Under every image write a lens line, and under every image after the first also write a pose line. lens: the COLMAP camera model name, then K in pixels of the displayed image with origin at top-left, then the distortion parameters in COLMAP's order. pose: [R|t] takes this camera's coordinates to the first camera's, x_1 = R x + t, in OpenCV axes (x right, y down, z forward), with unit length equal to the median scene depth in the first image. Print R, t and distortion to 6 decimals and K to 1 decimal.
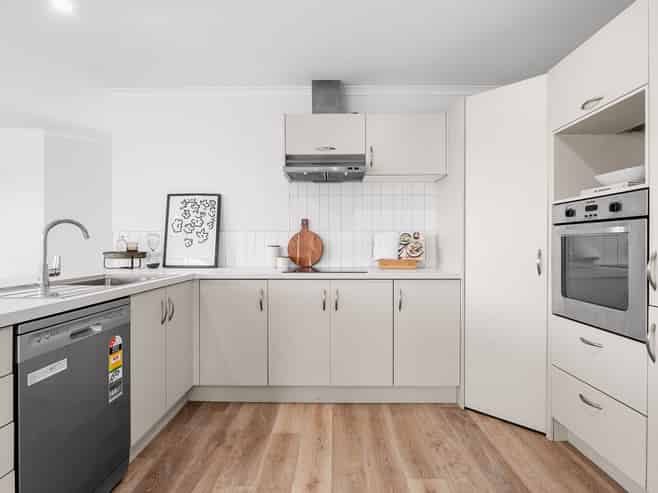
lens RADIAL K [[350.7, 0, 329.0], [0, 350.7, 246.5], [0, 0, 1]] dist [0.000021, 0.000012]
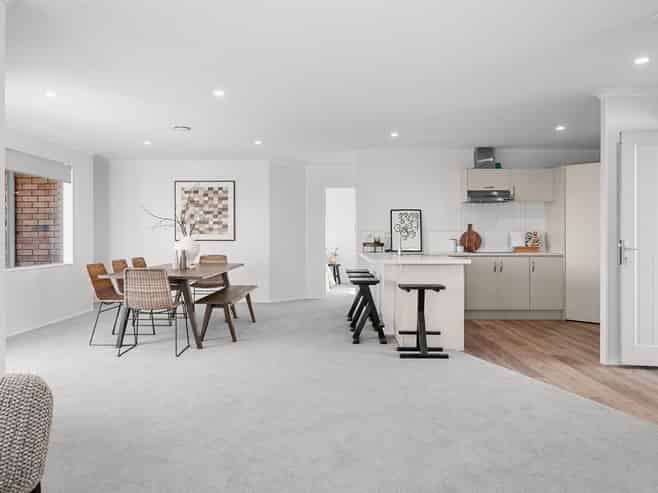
lens RADIAL K [[489.2, 0, 329.0], [0, 489.2, 246.5], [0, 0, 1]] dist [0.000490, 0.001333]
pose [[0.999900, -0.002185, 0.013976, -0.823158], [0.002112, 0.999984, 0.005285, 0.019543], [-0.013987, -0.005255, 0.999888, -1.458401]]
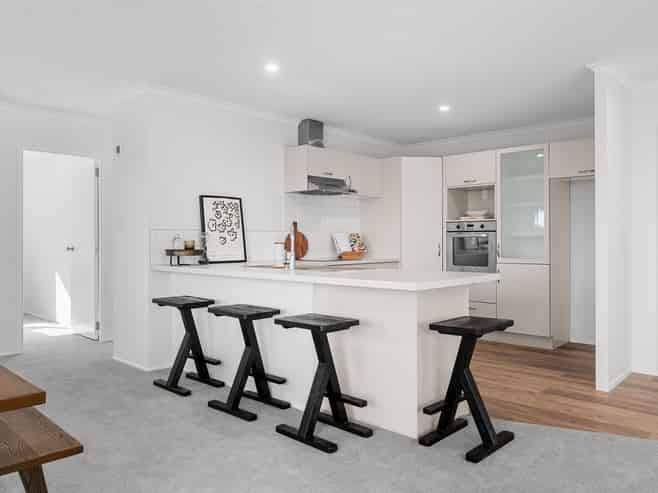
lens RADIAL K [[489.2, 0, 329.0], [0, 489.2, 246.5], [0, 0, 1]] dist [0.000490, 0.001333]
pose [[0.676612, -0.010717, 0.736262, -1.333974], [0.008817, 0.999940, 0.006453, 0.000772], [-0.736287, 0.002126, 0.676666, -0.304794]]
